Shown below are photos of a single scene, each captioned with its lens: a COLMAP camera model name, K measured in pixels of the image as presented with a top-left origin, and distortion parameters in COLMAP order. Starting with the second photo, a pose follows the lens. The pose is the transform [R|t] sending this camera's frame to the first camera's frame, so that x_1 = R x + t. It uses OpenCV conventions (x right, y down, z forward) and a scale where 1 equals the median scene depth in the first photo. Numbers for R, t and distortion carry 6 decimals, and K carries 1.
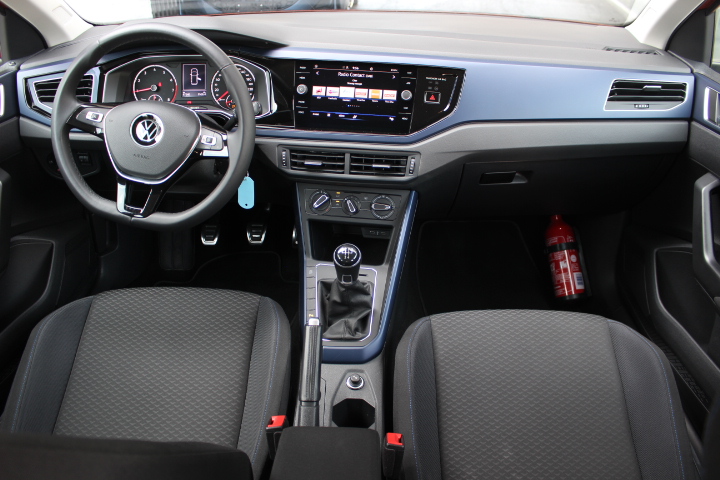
lens RADIAL K [[597.2, 0, 360.0], [0, 597.2, 240.0], [0, 0, 1]] dist [-0.158446, 0.128859]
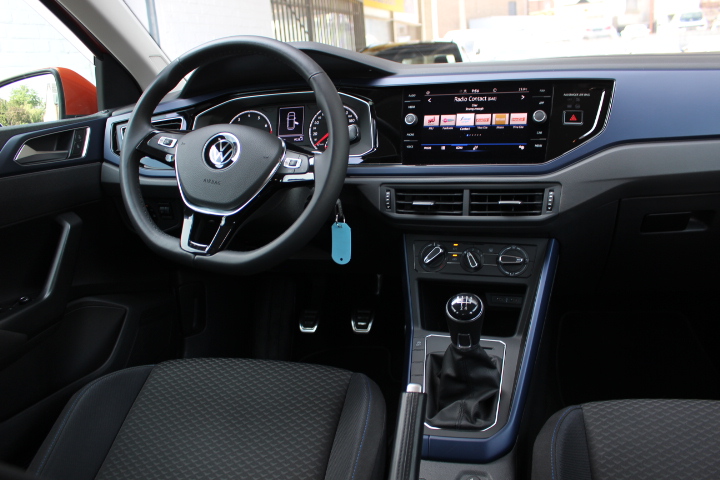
lens RADIAL K [[597.2, 0, 360.0], [0, 597.2, 240.0], [0, 0, 1]] dist [-0.158446, 0.128859]
pose [[0.976824, -0.009359, -0.213838, 0.009035], [-0.041601, 0.971691, -0.232566, 0.110393], [0.209961, 0.236072, 0.948782, 0.237306]]
